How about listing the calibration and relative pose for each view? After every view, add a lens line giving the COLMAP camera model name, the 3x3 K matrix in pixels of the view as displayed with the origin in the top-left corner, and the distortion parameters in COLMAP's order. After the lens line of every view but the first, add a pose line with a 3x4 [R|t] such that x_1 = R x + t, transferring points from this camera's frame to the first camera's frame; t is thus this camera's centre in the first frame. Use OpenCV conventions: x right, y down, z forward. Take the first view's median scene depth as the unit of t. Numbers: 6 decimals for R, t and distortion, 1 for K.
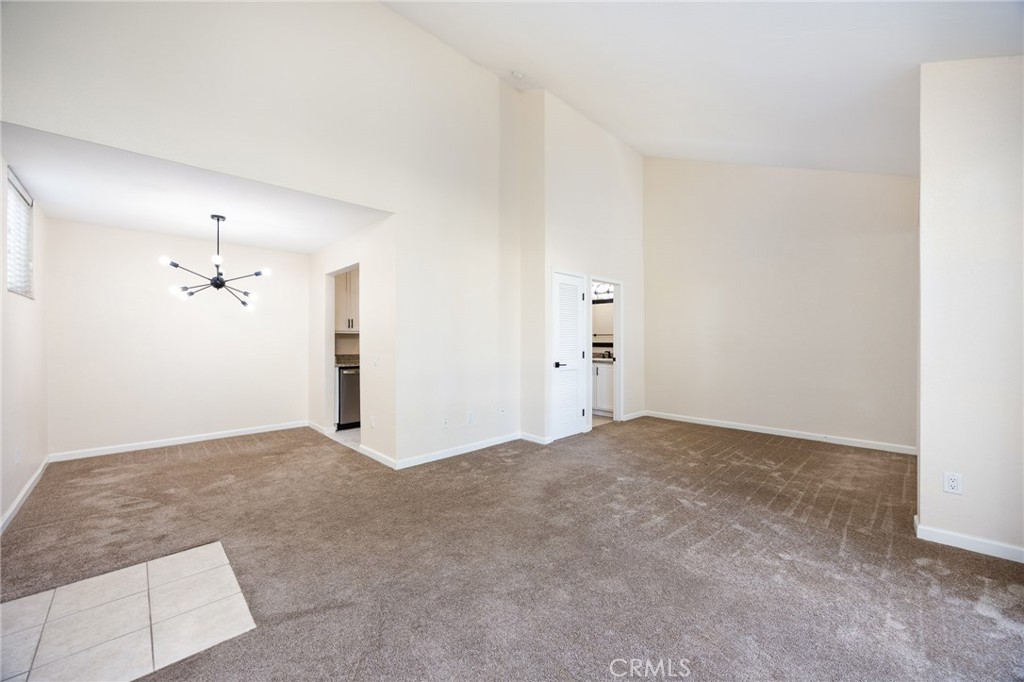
lens RADIAL K [[395.4, 0, 512.0], [0, 395.4, 341.0], [0, 0, 1]] dist [0.001039, 0.000112]
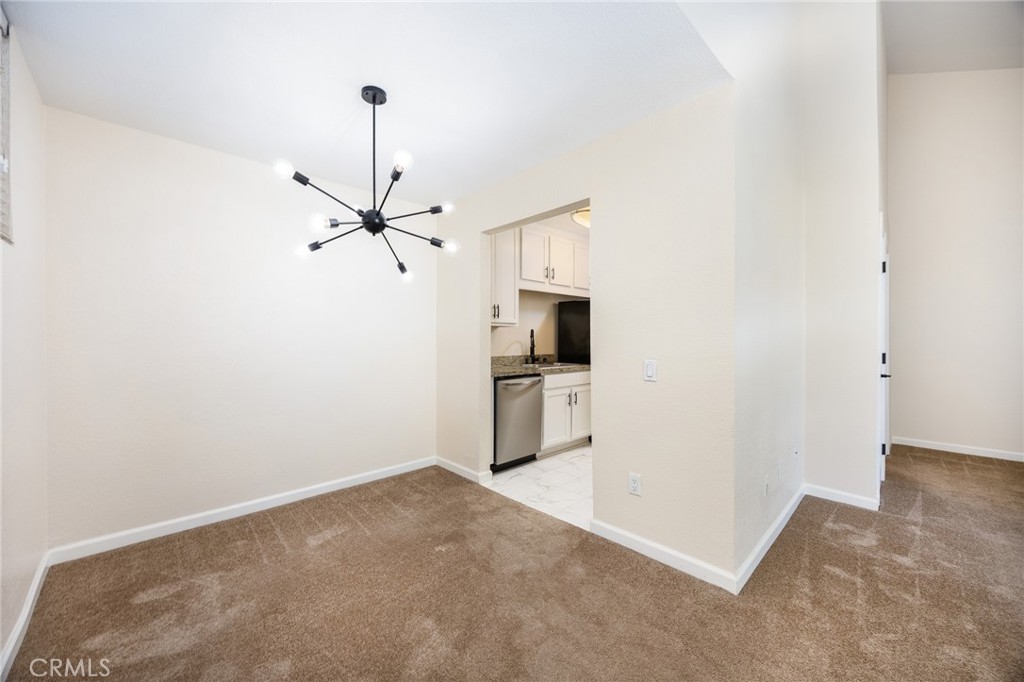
lens RADIAL K [[388.1, 0, 506.9], [0, 388.1, 339.1], [0, 0, 1]] dist [-0.003200, -0.000273]
pose [[0.999979, 0.000463, -0.006524, -0.567297], [-0.000443, 0.999995, 0.003198, 0.001744], [0.006526, -0.003195, 0.999974, 0.500124]]
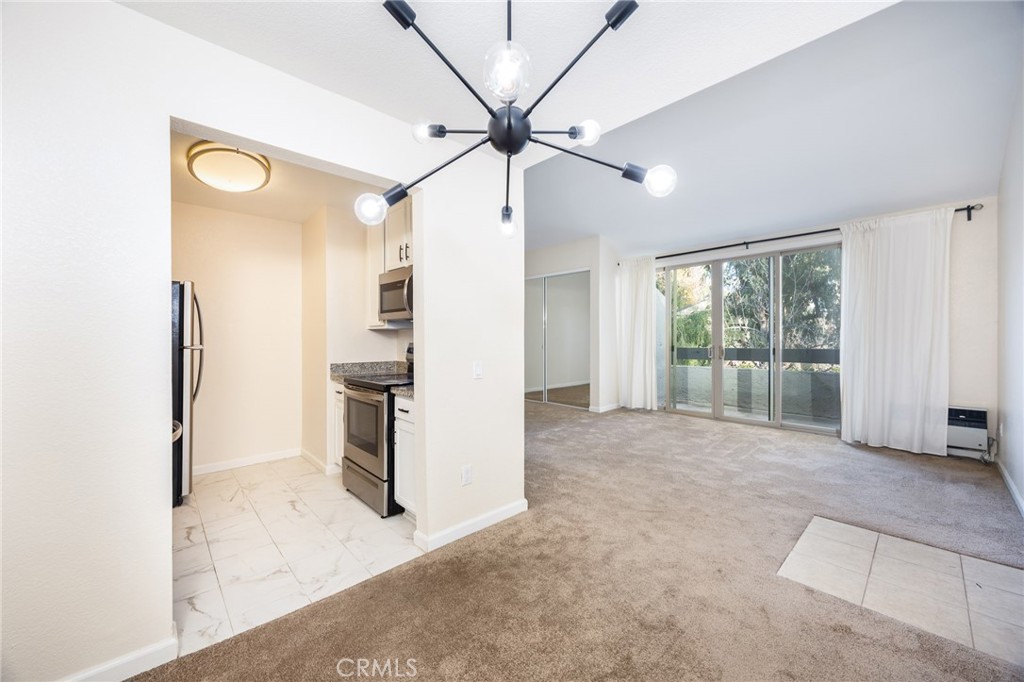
lens RADIAL K [[388.1, 0, 506.9], [0, 388.1, 339.1], [0, 0, 1]] dist [-0.003200, -0.000273]
pose [[0.018942, -0.001412, 0.999820, -1.009746], [0.002222, 0.999997, 0.001370, -0.002928], [-0.999818, 0.002196, 0.018945, 0.996100]]
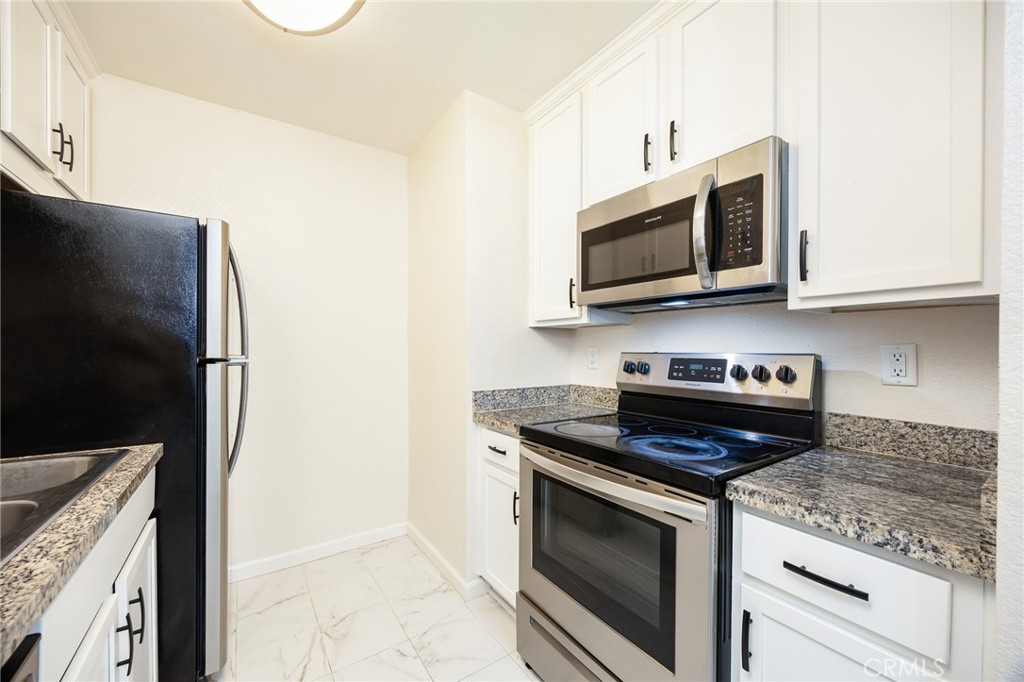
lens RADIAL K [[389.4, 0, 502.9], [0, 389.4, 351.3], [0, 0, 1]] dist [-0.000983, -0.000218]
pose [[0.165241, -0.012132, 0.986179, -0.585378], [-0.001637, 0.999920, 0.012575, -0.000391], [-0.986252, -0.003692, 0.165207, 1.306149]]
